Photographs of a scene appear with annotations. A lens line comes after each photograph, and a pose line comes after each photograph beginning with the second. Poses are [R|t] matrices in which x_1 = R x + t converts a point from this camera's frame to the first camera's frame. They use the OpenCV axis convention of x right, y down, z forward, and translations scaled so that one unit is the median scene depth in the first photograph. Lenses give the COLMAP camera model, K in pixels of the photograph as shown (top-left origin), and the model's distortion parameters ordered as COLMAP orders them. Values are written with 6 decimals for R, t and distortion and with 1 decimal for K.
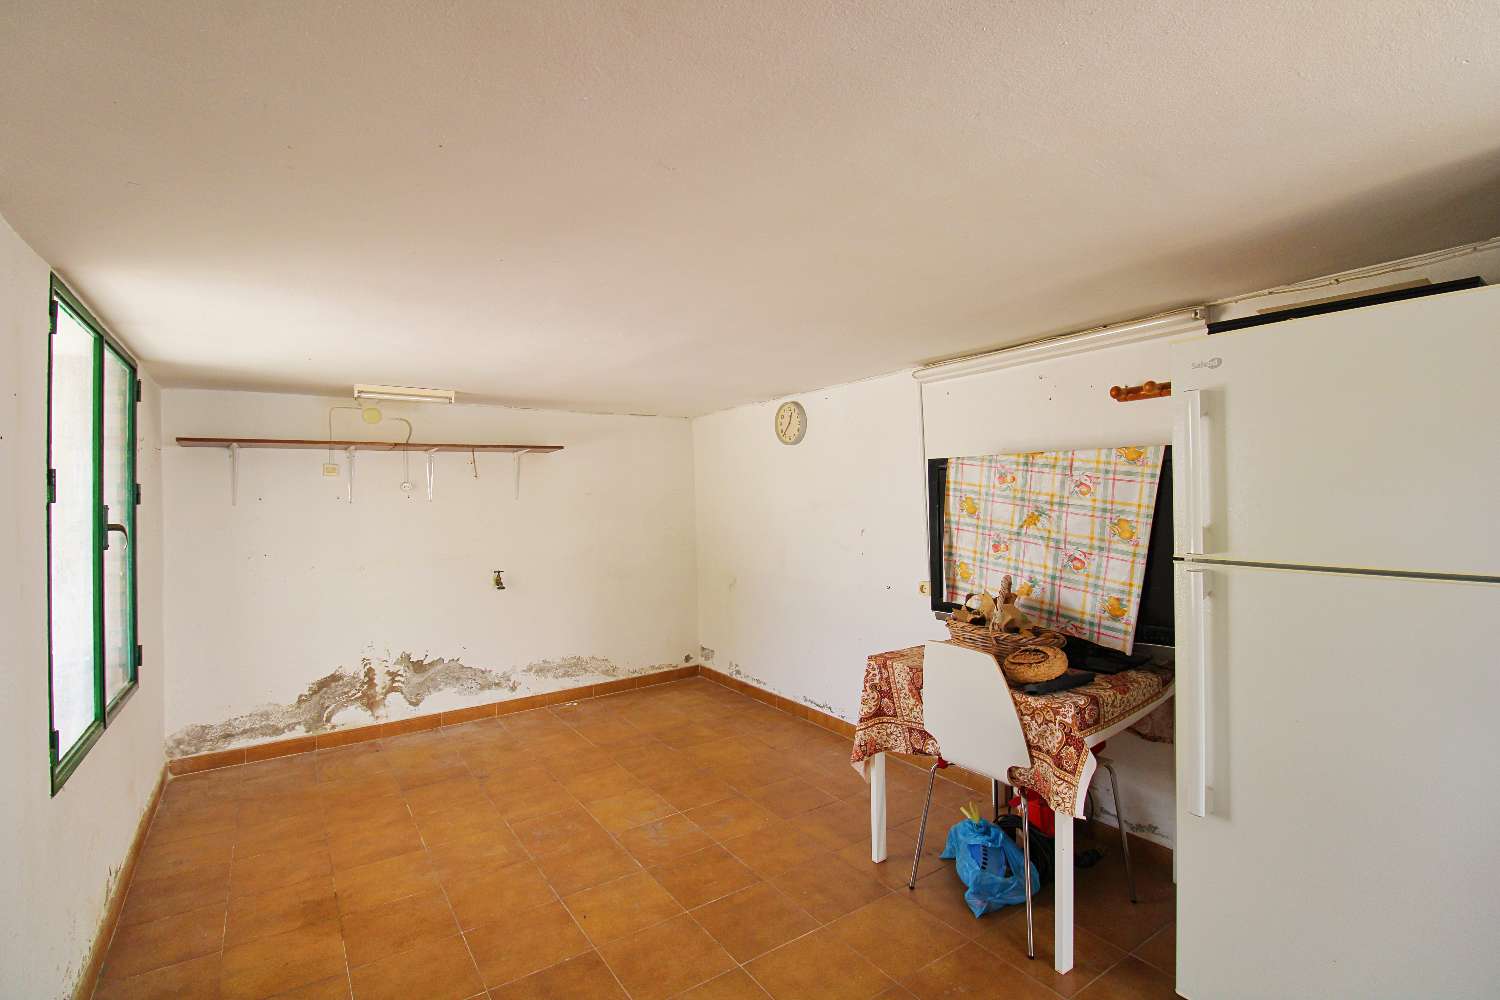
lens RADIAL K [[698.6, 0, 757.1], [0, 698.6, 494.3], [0, 0, 1]] dist [-0.004885, -0.007778]
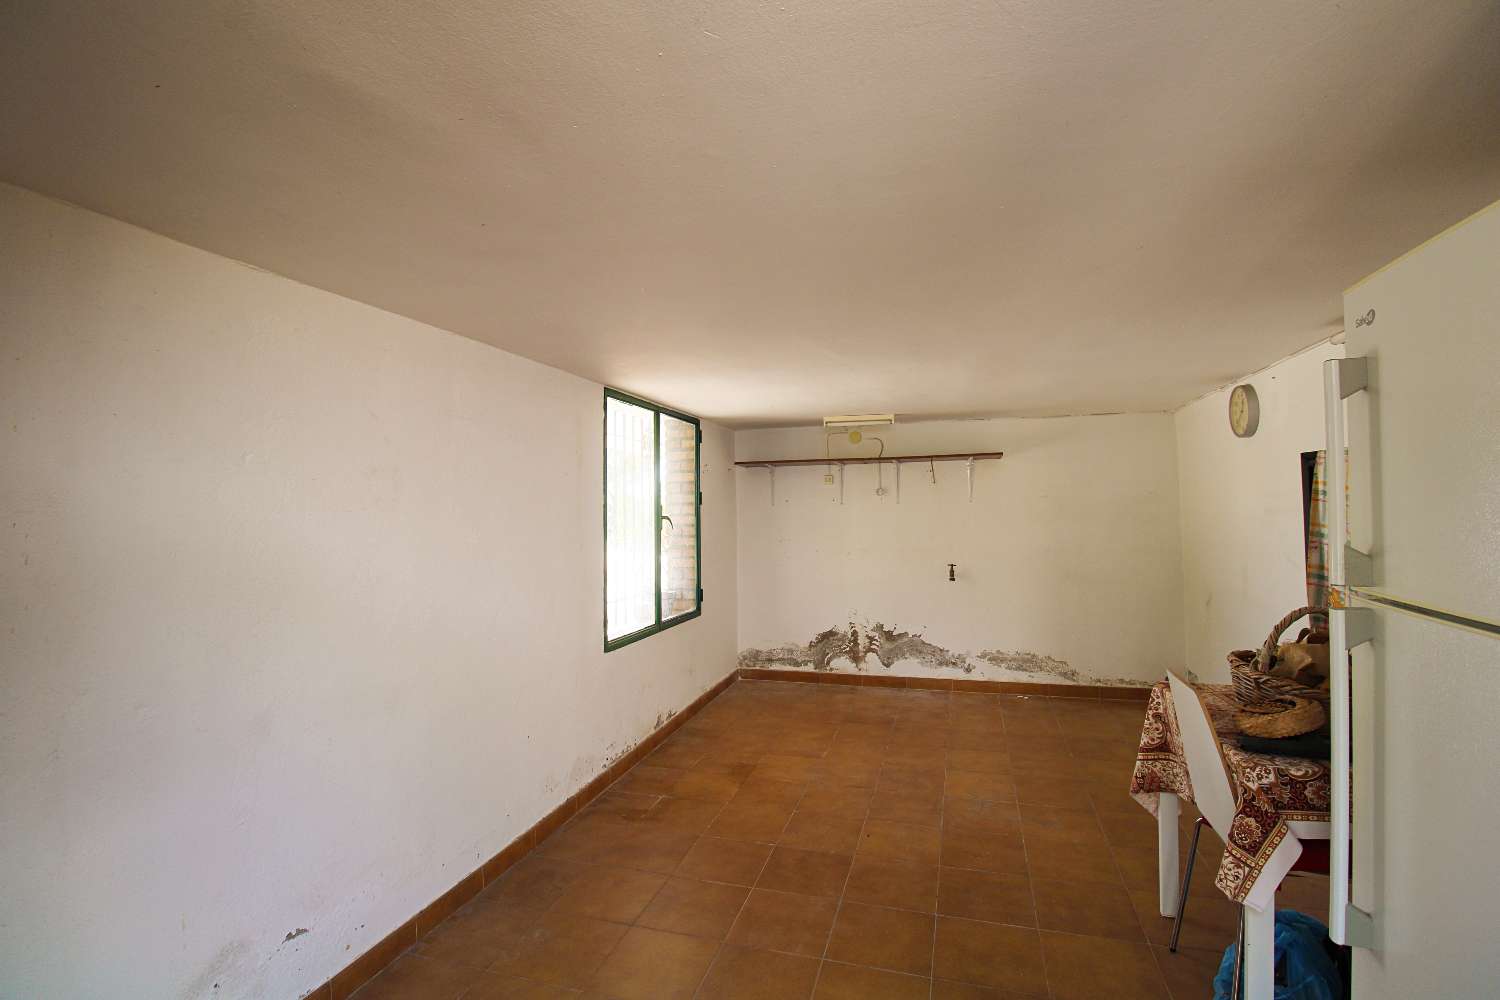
lens RADIAL K [[698.6, 0, 750.8], [0, 698.6, 498.6], [0, 0, 1]] dist [-0.004885, -0.007778]
pose [[0.624666, 0.000517, -0.780892, 0.357993], [0.003767, 0.999986, 0.003676, -0.004143], [0.780883, -0.005238, 0.624655, 0.030207]]
